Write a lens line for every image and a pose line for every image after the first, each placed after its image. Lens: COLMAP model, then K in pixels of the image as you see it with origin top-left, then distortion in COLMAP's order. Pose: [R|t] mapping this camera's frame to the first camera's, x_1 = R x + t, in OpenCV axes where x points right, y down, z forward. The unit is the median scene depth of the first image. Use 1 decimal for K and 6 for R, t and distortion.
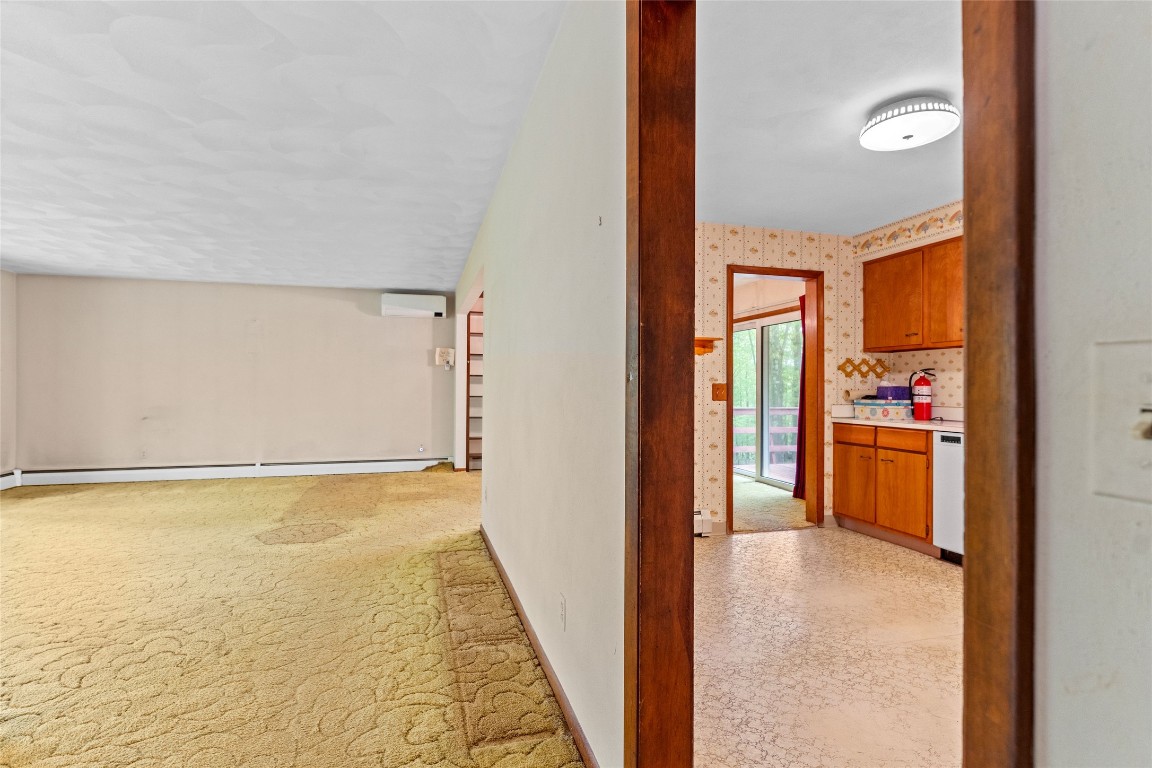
lens RADIAL K [[551.0, 0, 572.6], [0, 551.0, 383.6], [0, 0, 1]] dist [-0.003922, -0.000290]
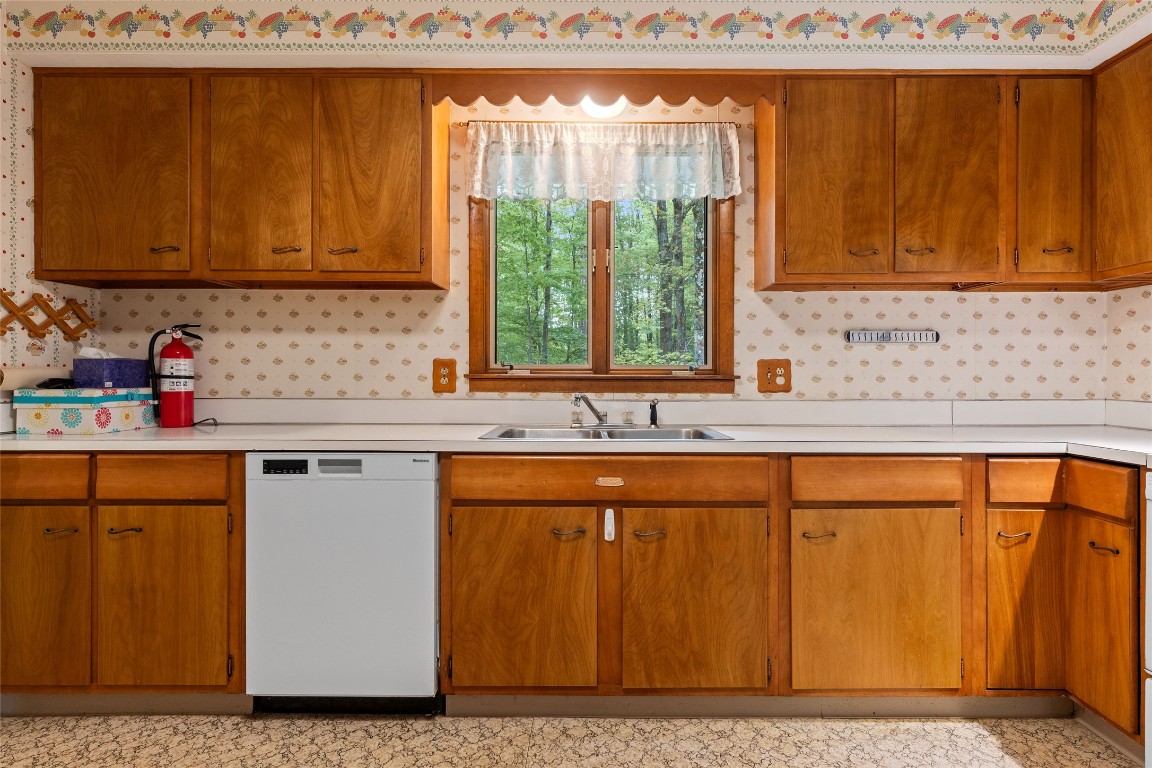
lens RADIAL K [[640.0, 0, 577.9], [0, 640.0, 375.3], [0, 0, 1]] dist [-0.000772, 0.000414]
pose [[0.279941, -0.008874, 0.959976, 0.180852], [-0.005994, 0.999922, 0.010992, 0.011087], [-0.959999, -0.008831, 0.279865, 0.489196]]
